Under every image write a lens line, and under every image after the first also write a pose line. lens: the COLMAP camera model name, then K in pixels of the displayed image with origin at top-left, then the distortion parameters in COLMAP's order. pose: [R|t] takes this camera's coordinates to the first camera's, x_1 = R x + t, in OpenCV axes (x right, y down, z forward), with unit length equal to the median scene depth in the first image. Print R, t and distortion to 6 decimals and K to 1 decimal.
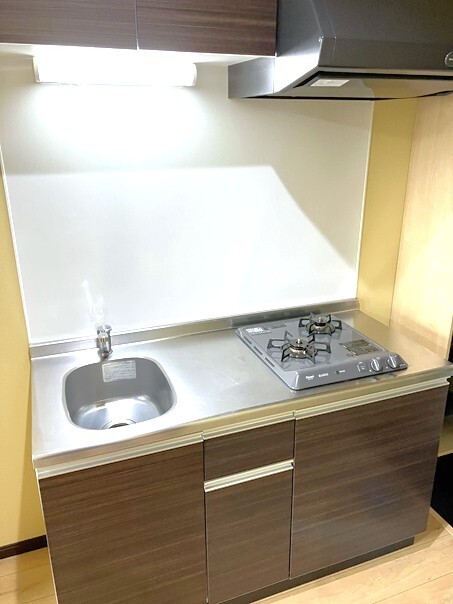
lens RADIAL K [[497.7, 0, 231.0], [0, 497.7, 300.4], [0, 0, 1]] dist [0.050558, -0.051587]
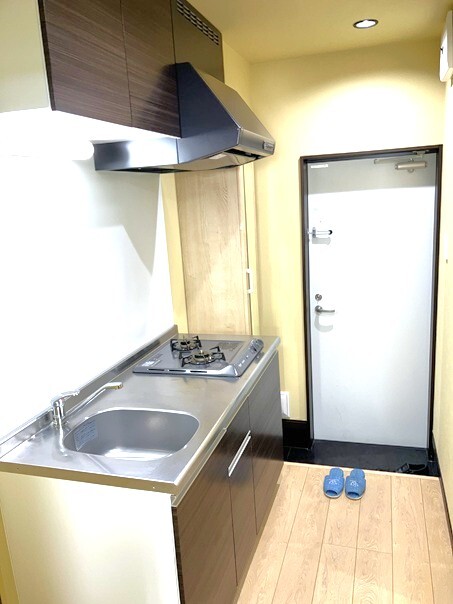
lens RADIAL K [[497.7, 0, 231.0], [0, 497.7, 300.4], [0, 0, 1]] dist [0.050558, -0.051587]
pose [[0.616959, -0.199763, 0.761221, -0.750225], [0.323397, 0.946163, -0.013812, 0.000160], [-0.717479, 0.254698, 0.648346, 0.093225]]
